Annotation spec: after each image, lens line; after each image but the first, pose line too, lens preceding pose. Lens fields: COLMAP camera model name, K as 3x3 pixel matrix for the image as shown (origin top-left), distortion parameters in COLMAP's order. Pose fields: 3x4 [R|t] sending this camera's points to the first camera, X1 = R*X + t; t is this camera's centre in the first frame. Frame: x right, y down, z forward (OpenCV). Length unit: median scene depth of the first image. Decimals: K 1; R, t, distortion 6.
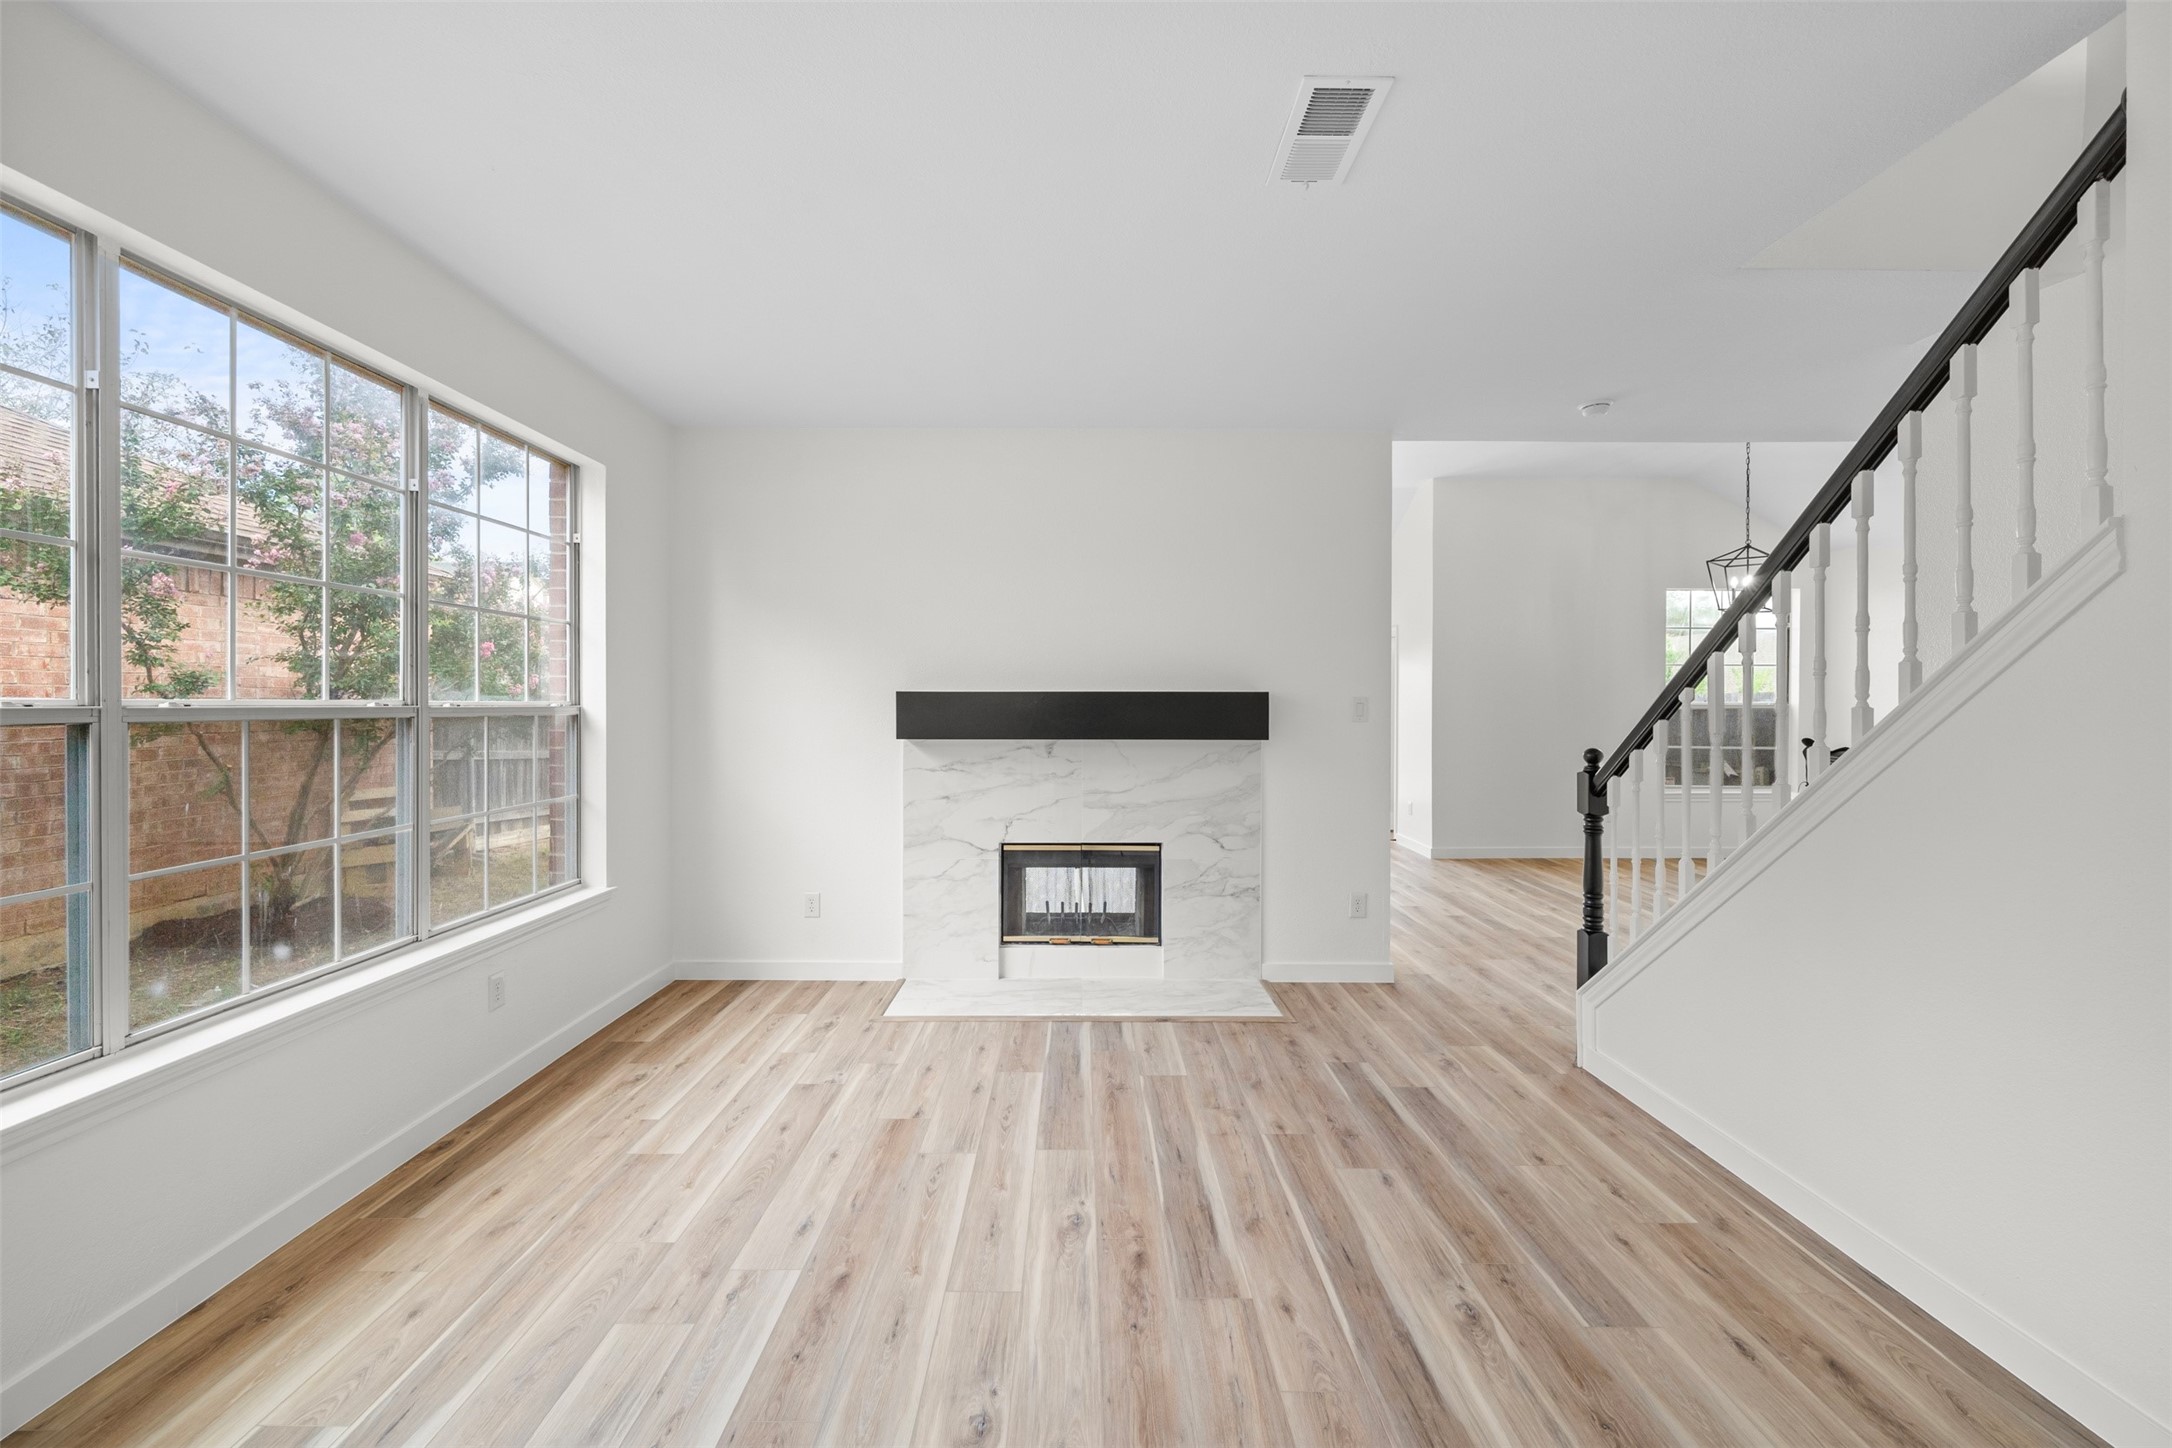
lens RADIAL K [[866.6, 0, 1085.3], [0, 866.6, 715.0], [0, 0, 1]] dist [-0.000741, 0.000165]
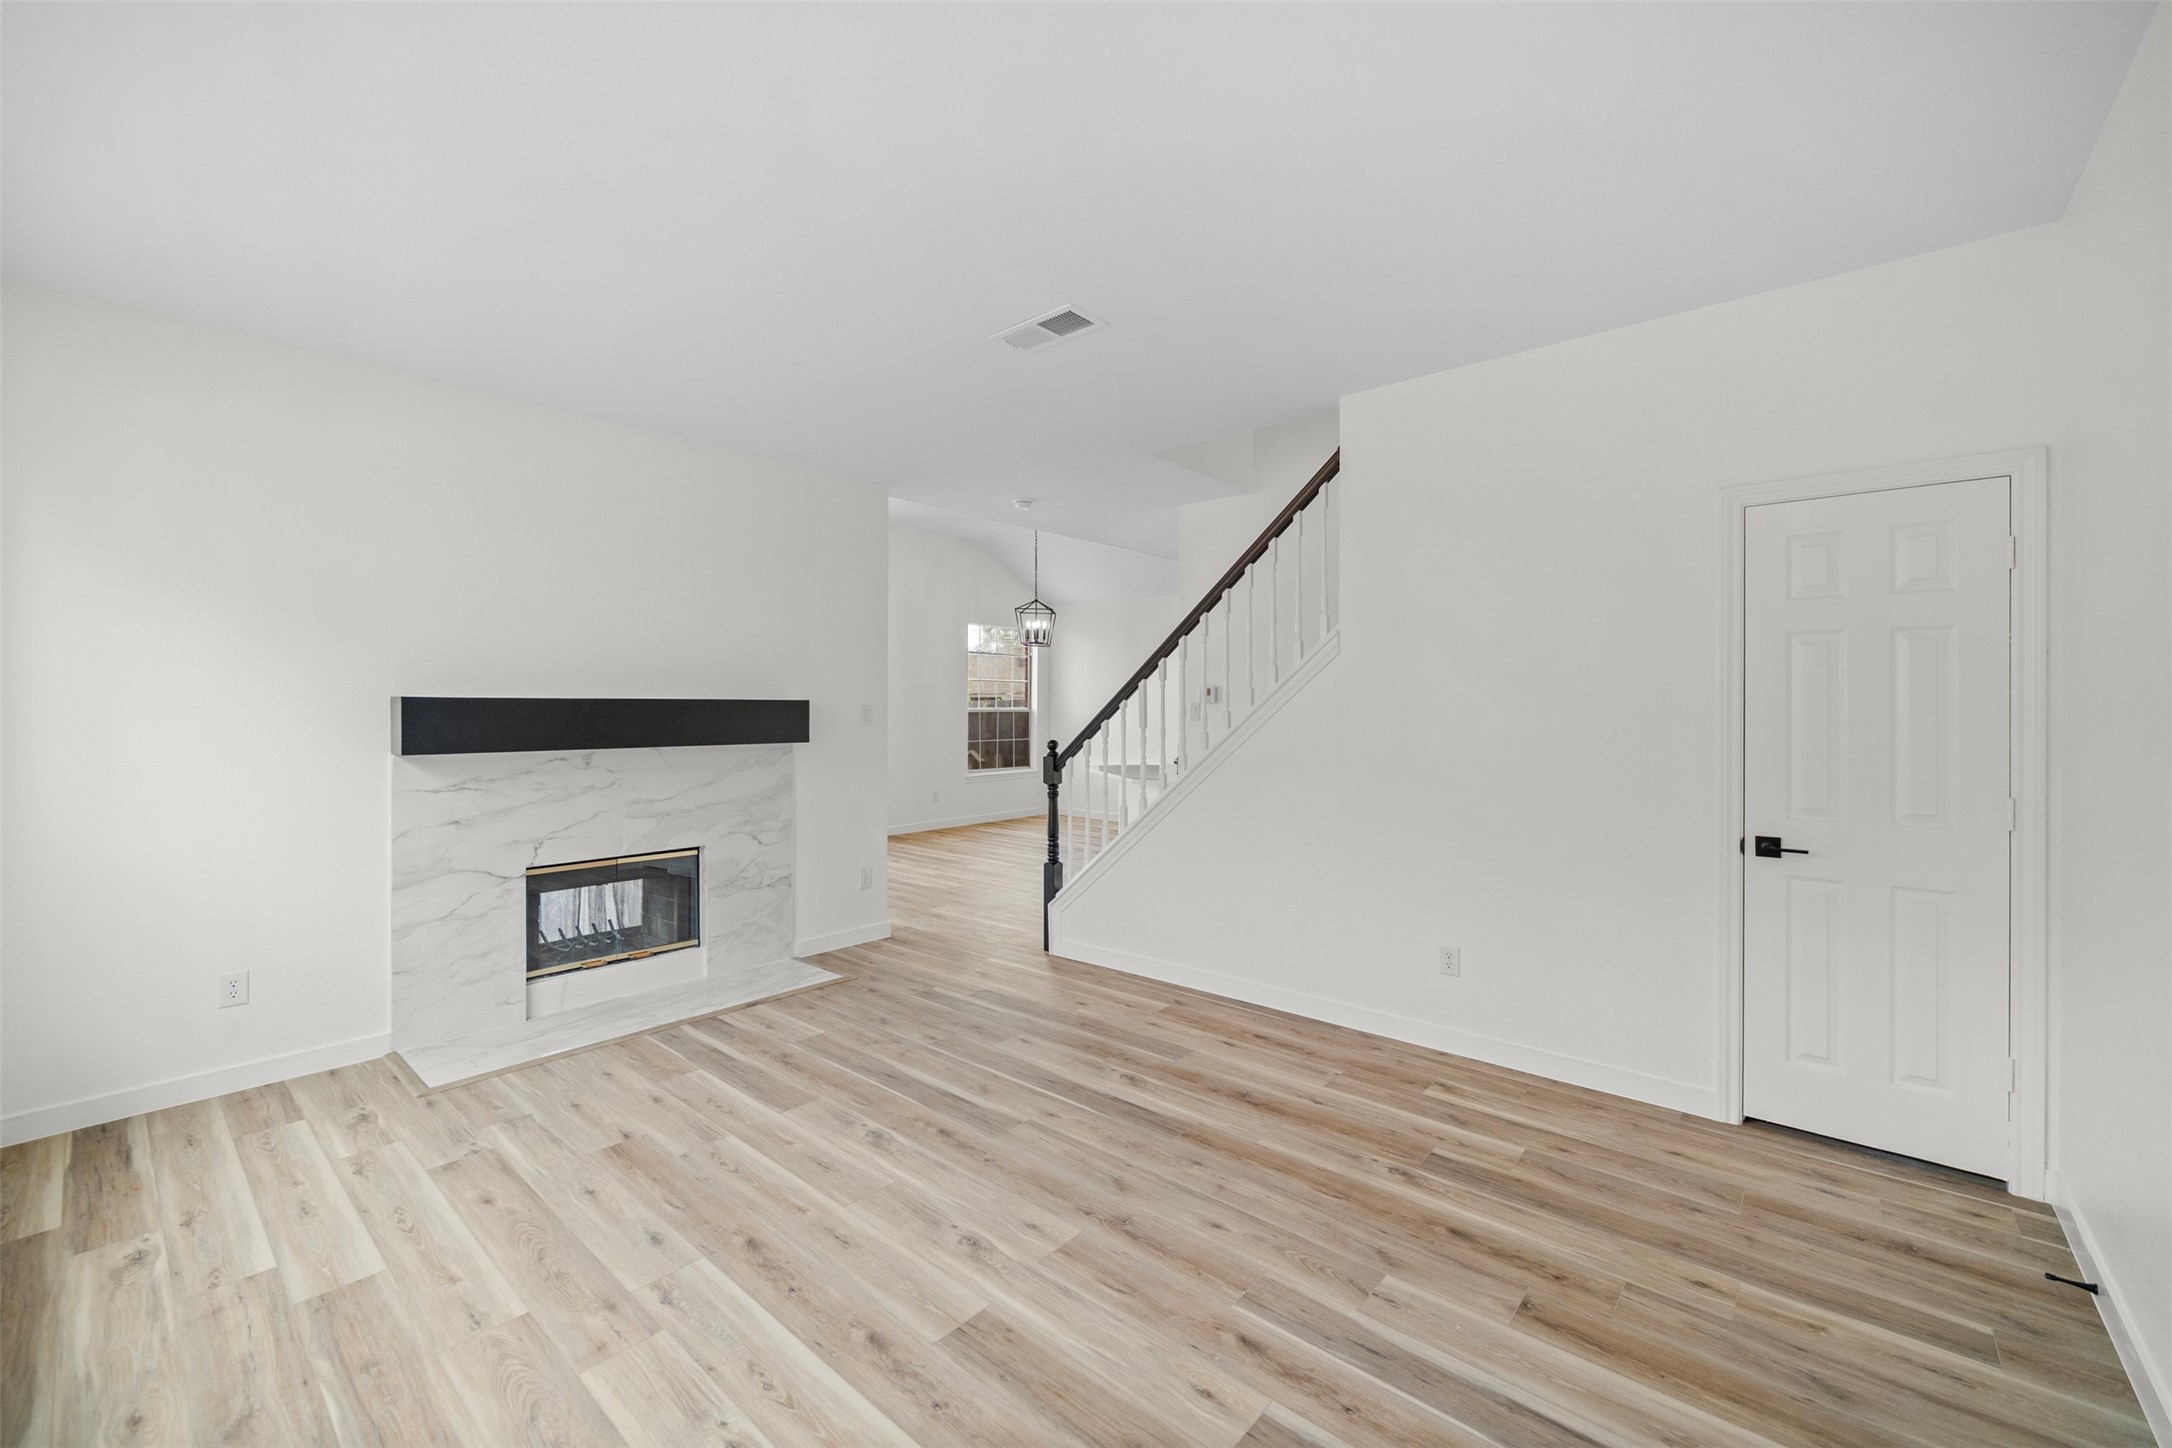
lens RADIAL K [[856.4, 0, 1078.9], [0, 856.4, 725.8], [0, 0, 1]] dist [-0.000102, 0.000391]
pose [[0.666364, -0.017236, 0.745427, -0.461787], [0.012010, 0.999851, 0.012382, -0.002907], [-0.745530, 0.000702, 0.666472, -0.013140]]
